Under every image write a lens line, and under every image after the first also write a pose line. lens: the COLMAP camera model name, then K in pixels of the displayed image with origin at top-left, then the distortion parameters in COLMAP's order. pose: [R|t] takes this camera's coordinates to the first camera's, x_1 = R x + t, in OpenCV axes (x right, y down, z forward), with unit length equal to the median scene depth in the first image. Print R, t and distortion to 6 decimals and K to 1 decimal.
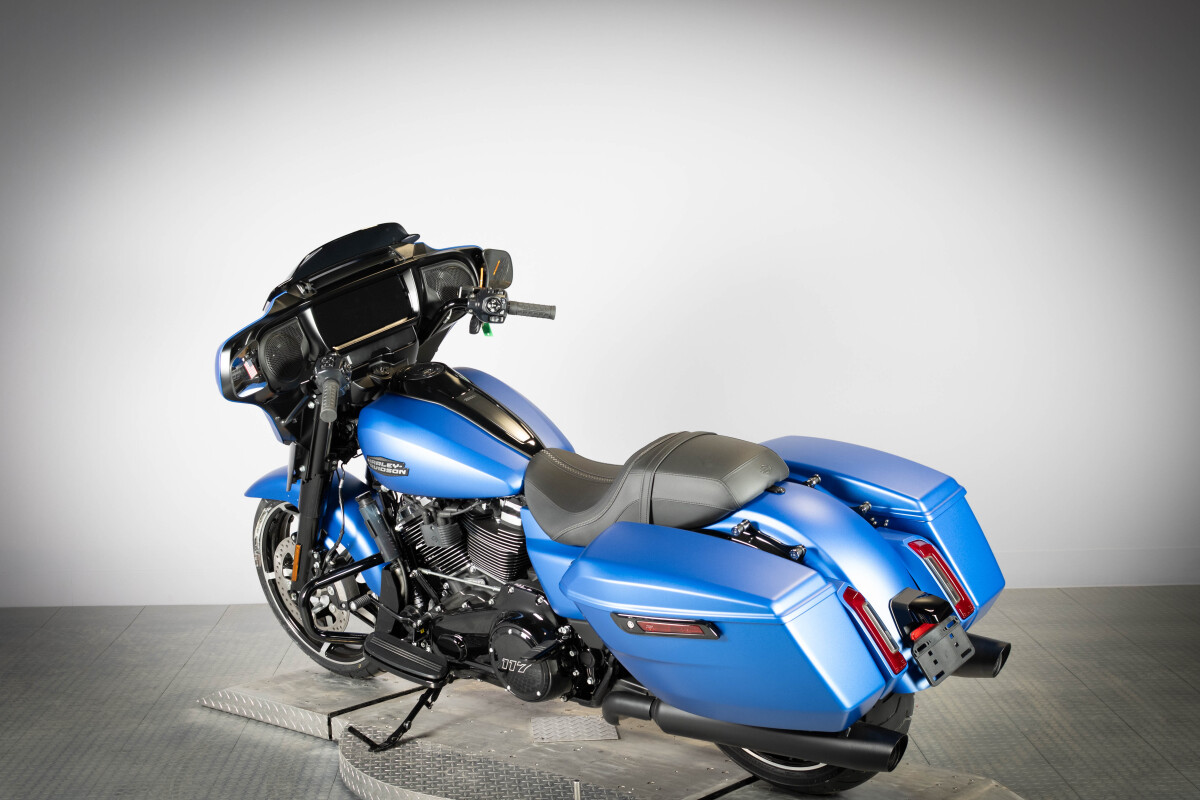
lens RADIAL K [[1822.9, 0, 599.8], [0, 1822.9, 397.3], [0, 0, 1]] dist [-0.004932, 0.054646]
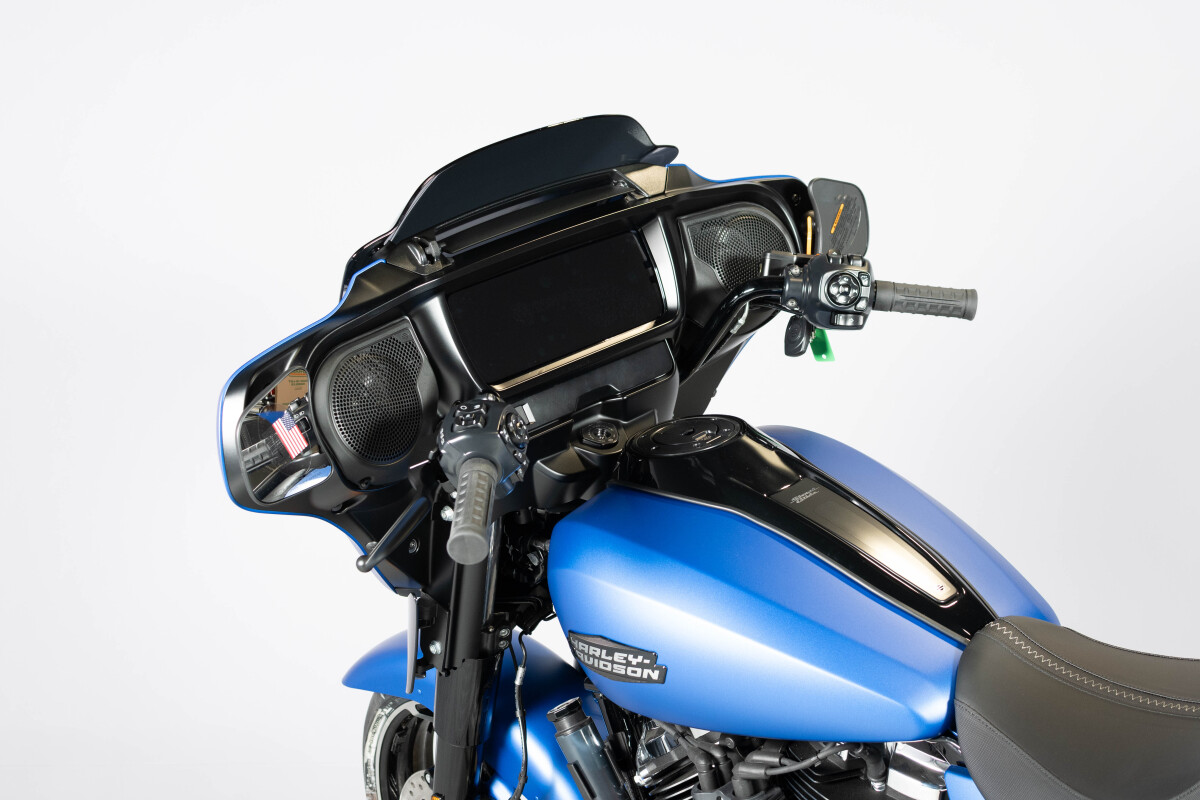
lens RADIAL K [[1784.6, 0, 599.1], [0, 1784.6, 402.9], [0, 0, 1]] dist [0.024878, 0.033744]
pose [[0.992115, -0.016863, -0.124191, -0.063896], [0.012256, 0.999211, -0.037768, -0.006017], [0.124730, 0.035948, 0.991539, 0.552277]]
